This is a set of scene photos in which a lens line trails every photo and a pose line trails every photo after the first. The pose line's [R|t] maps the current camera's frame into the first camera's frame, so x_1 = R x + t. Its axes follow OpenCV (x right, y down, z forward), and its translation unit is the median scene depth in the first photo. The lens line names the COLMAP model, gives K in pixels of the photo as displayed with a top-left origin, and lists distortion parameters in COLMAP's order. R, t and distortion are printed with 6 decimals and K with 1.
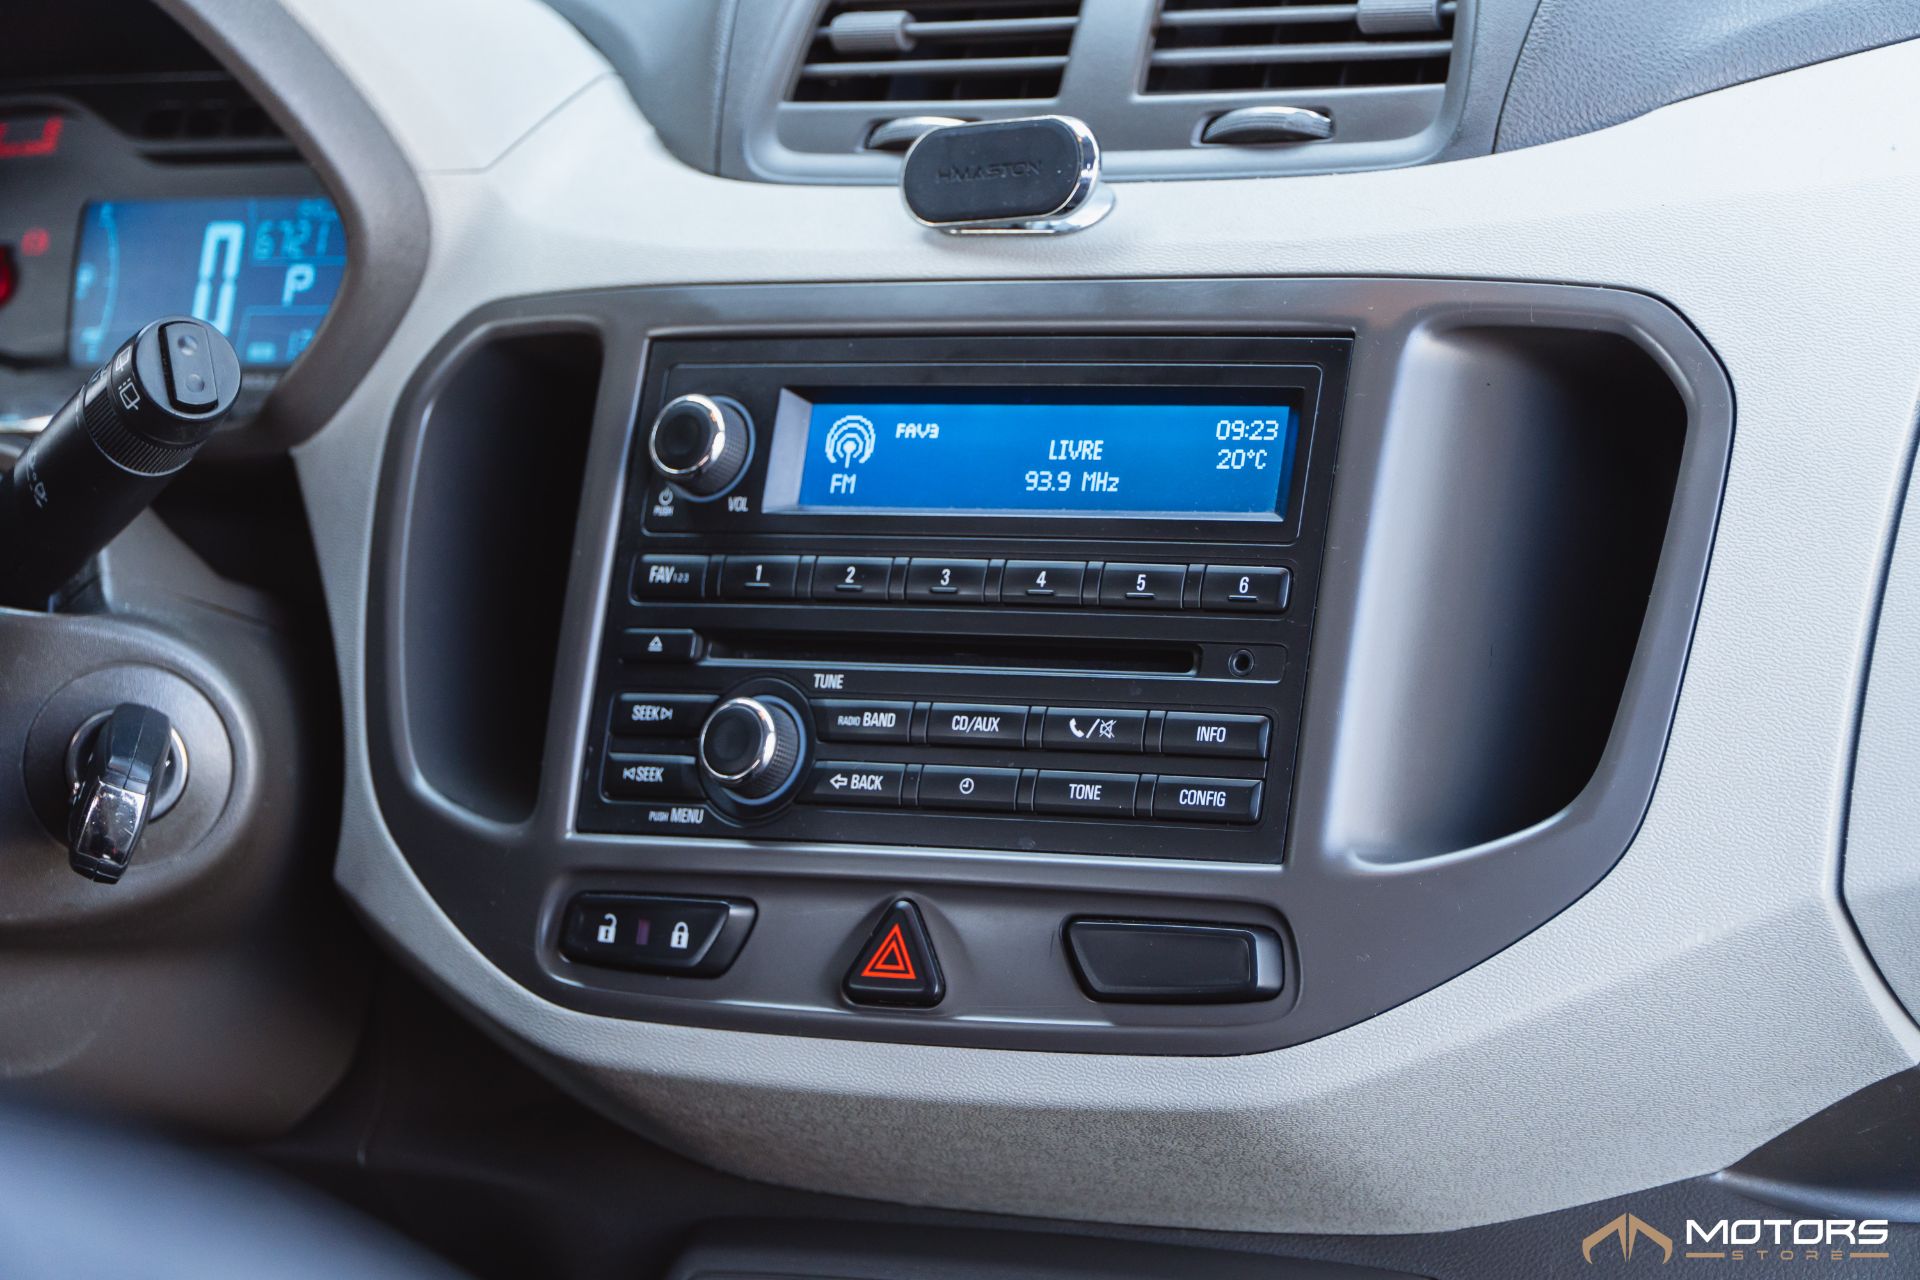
lens RADIAL K [[5808.1, 0, 960.0], [0, 5808.1, 640.0], [0, 0, 1]] dist [0.005915, -0.236006]
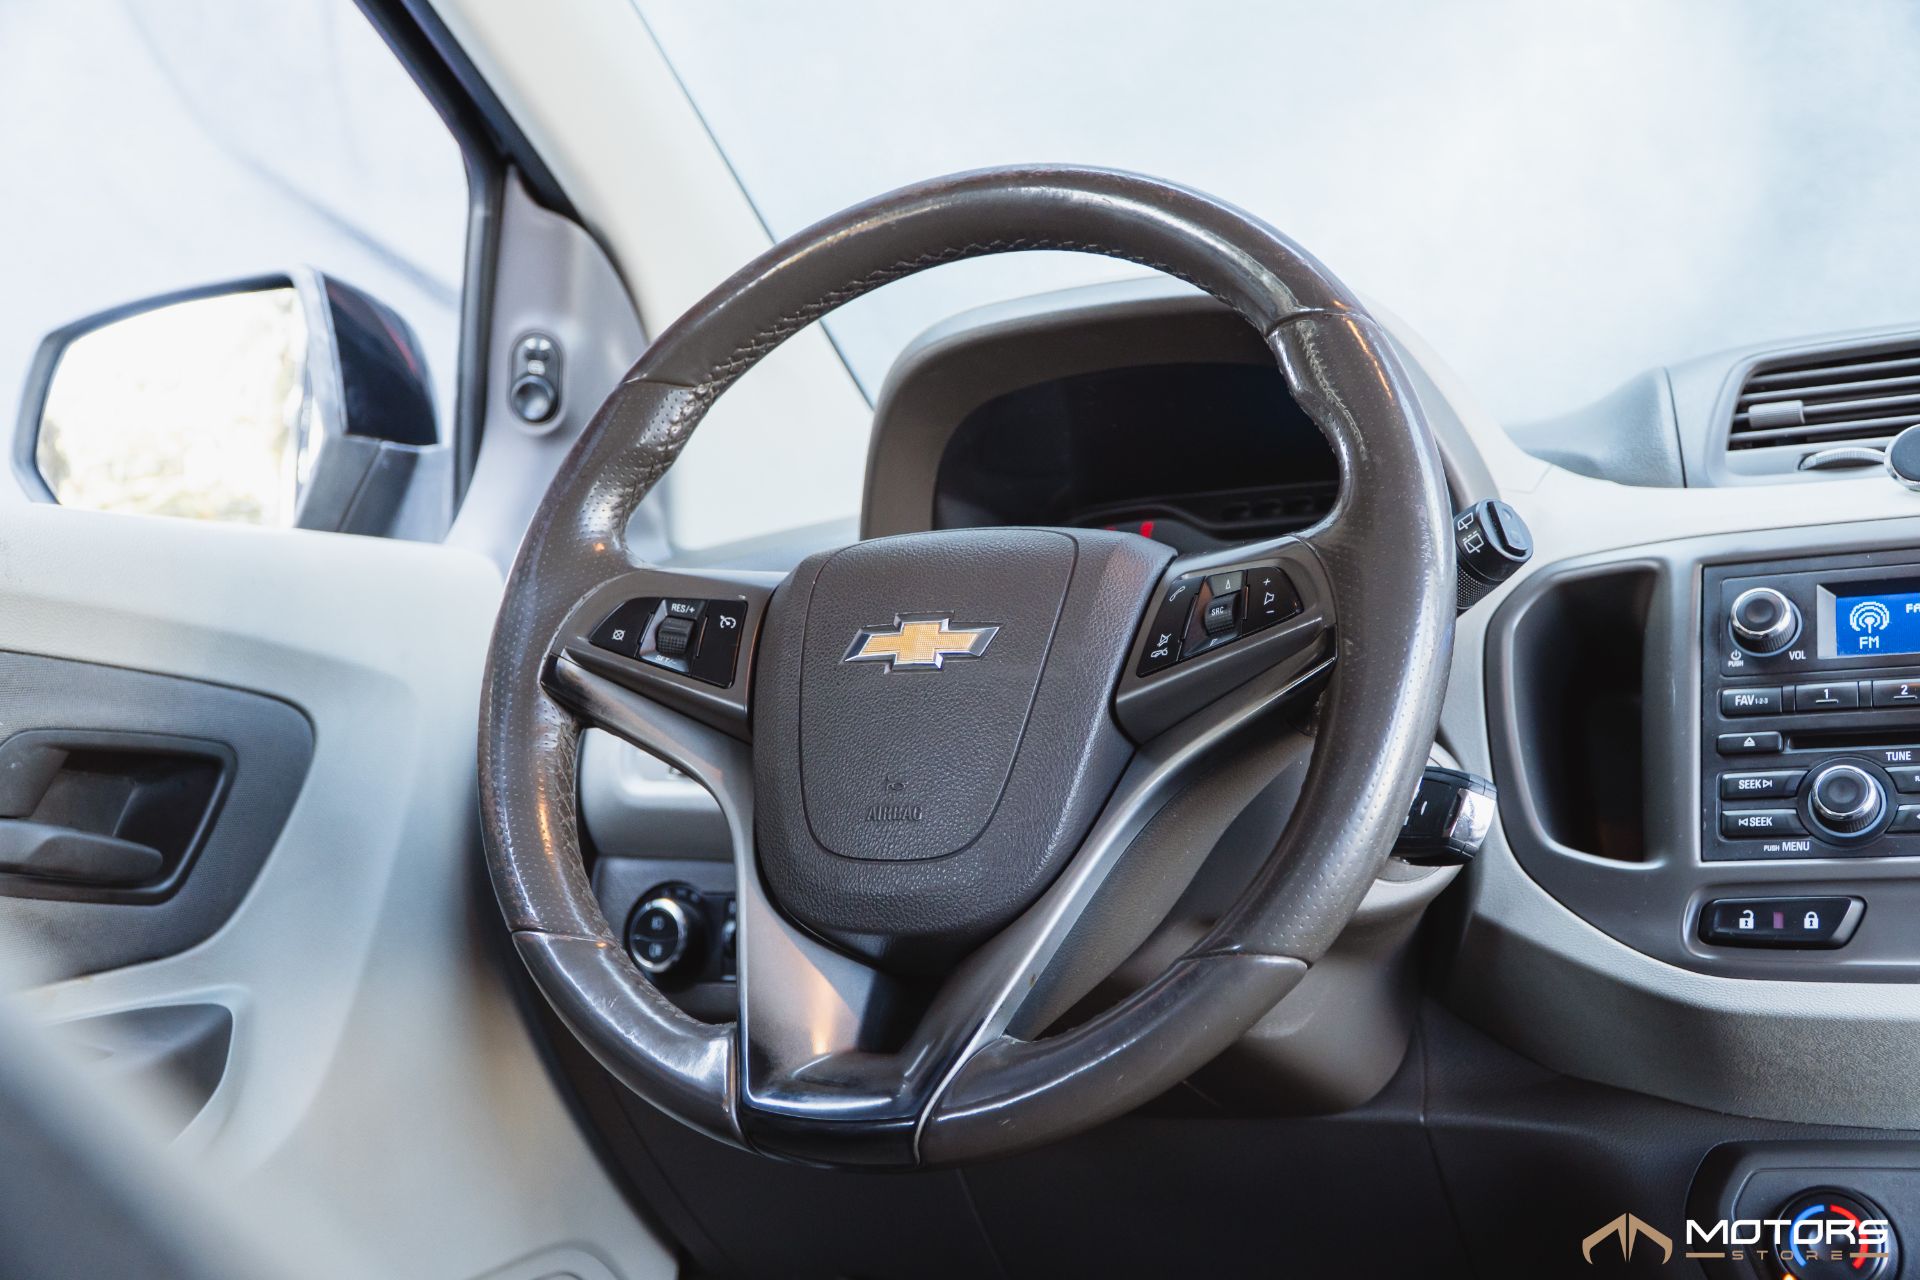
lens RADIAL K [[2283.5, 0, 960.0], [0, 2283.5, 640.0], [0, 0, 1]] dist [0.091572, 0.021776]
pose [[0.995336, 0.037236, 0.088990, -0.319521], [-0.015774, 0.972907, -0.230659, 0.120392], [-0.095167, 0.228180, 0.968957, 0.416331]]
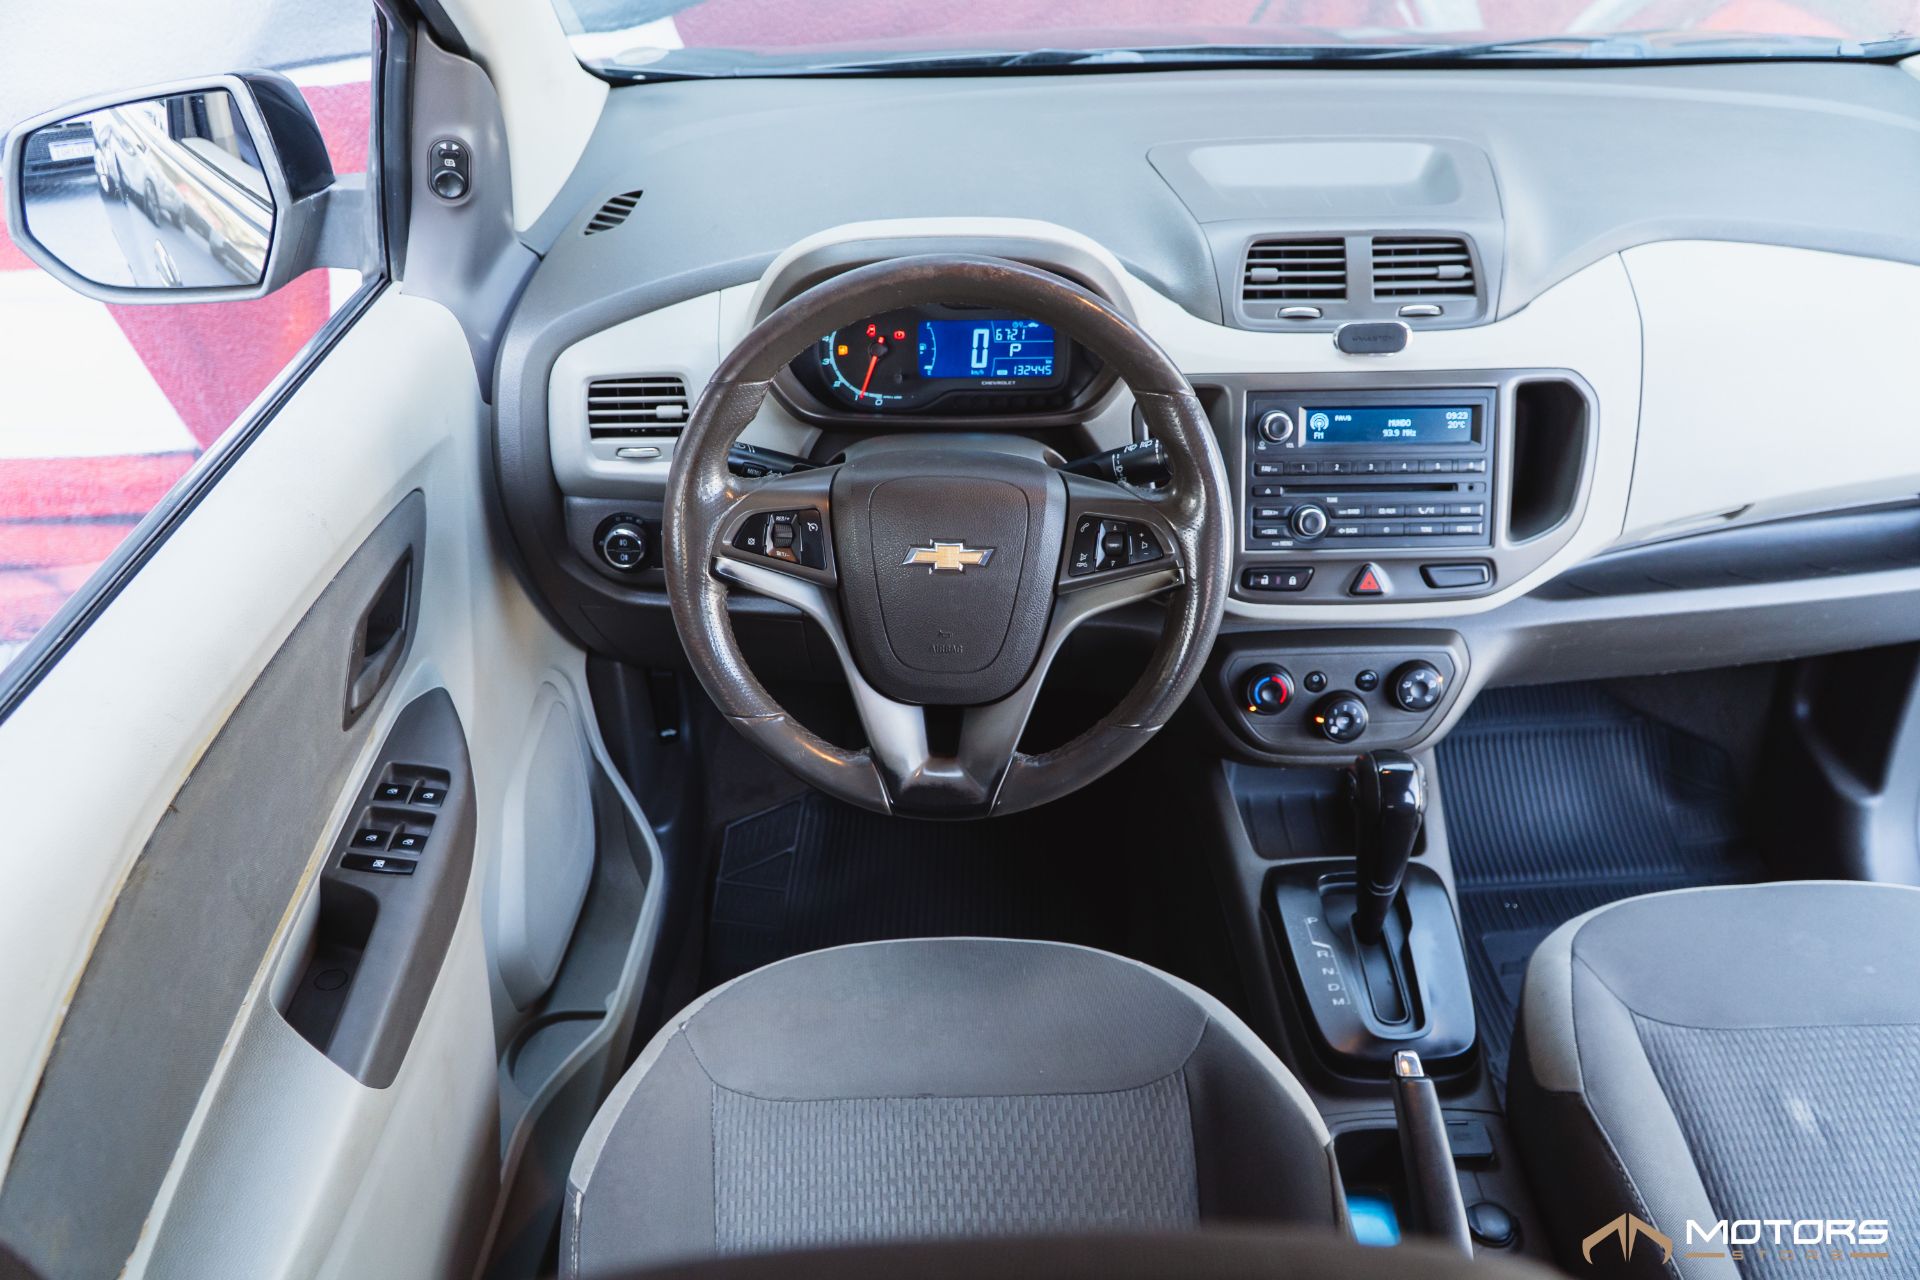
lens RADIAL K [[1460.5, 0, 960.0], [0, 1460.5, 640.0], [0, 0, 1]] dist [0.038697, 0.000220]
pose [[0.847887, -0.220036, 0.482361, -0.616307], [0.033201, 0.930062, 0.365900, -0.228945], [-0.529137, -0.294227, 0.795892, 0.413044]]
